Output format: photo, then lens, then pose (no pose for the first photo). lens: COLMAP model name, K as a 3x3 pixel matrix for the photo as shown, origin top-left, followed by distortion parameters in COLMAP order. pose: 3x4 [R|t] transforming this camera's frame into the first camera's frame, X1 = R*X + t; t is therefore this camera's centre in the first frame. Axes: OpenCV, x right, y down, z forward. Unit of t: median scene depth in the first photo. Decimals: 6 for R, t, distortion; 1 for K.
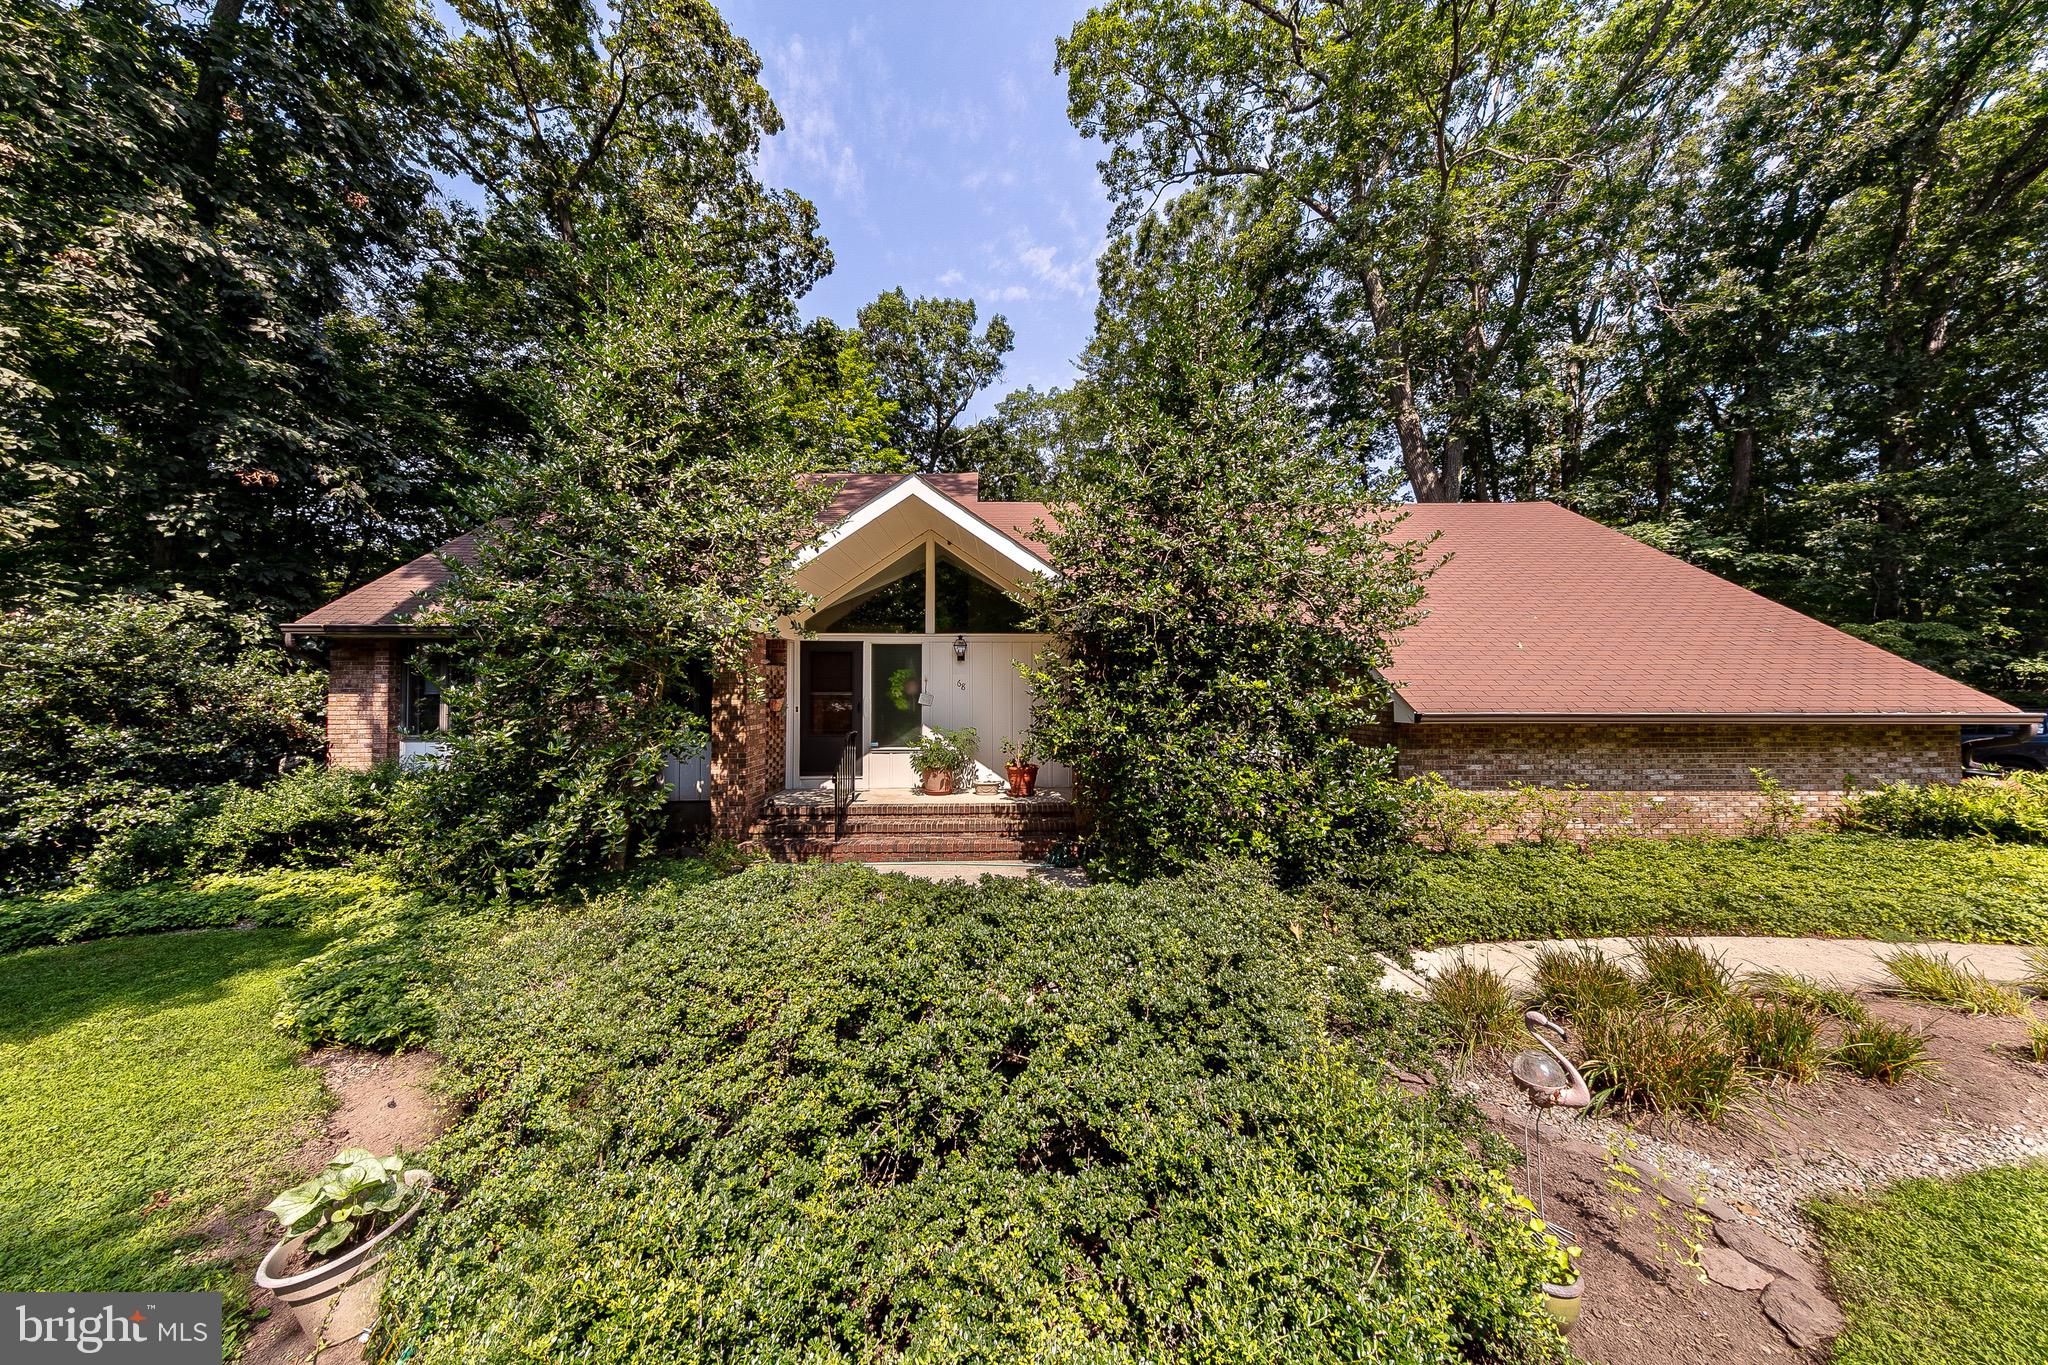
lens RADIAL K [[675.8, 0, 1029.2], [0, 675.8, 663.6], [0, 0, 1]] dist [0.001362, 0.000102]
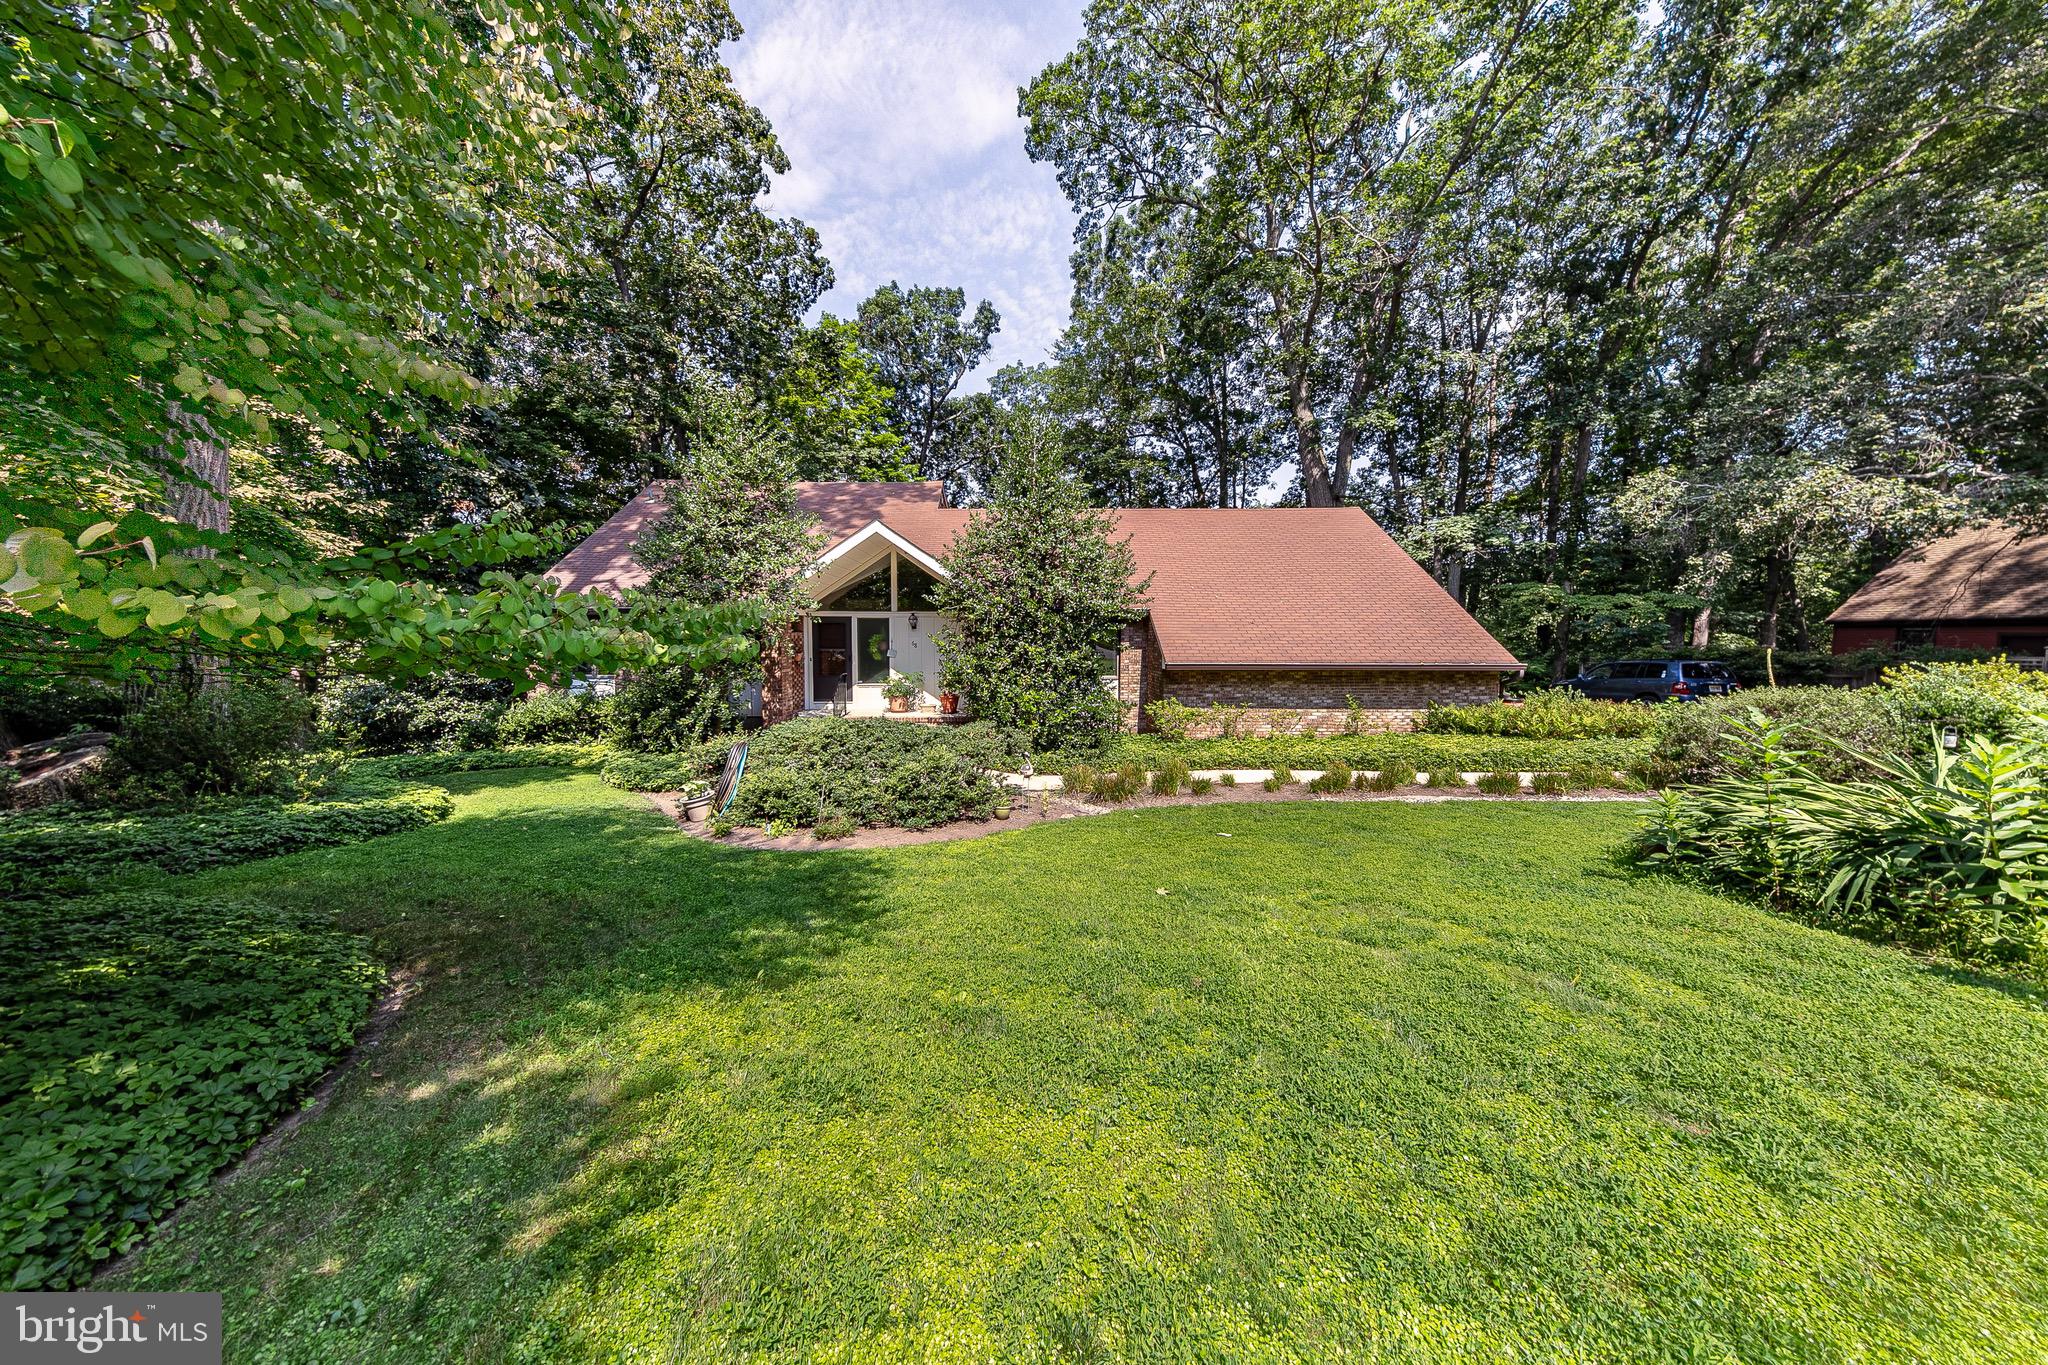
lens RADIAL K [[675.8, 0, 1029.2], [0, 675.8, 663.6], [0, 0, 1]] dist [0.001362, 0.000102]
pose [[0.999767, 0.003106, -0.021351, 0.195095], [-0.001404, 0.996851, 0.079283, -0.047300], [0.021530, -0.079235, 0.996623, -0.551857]]
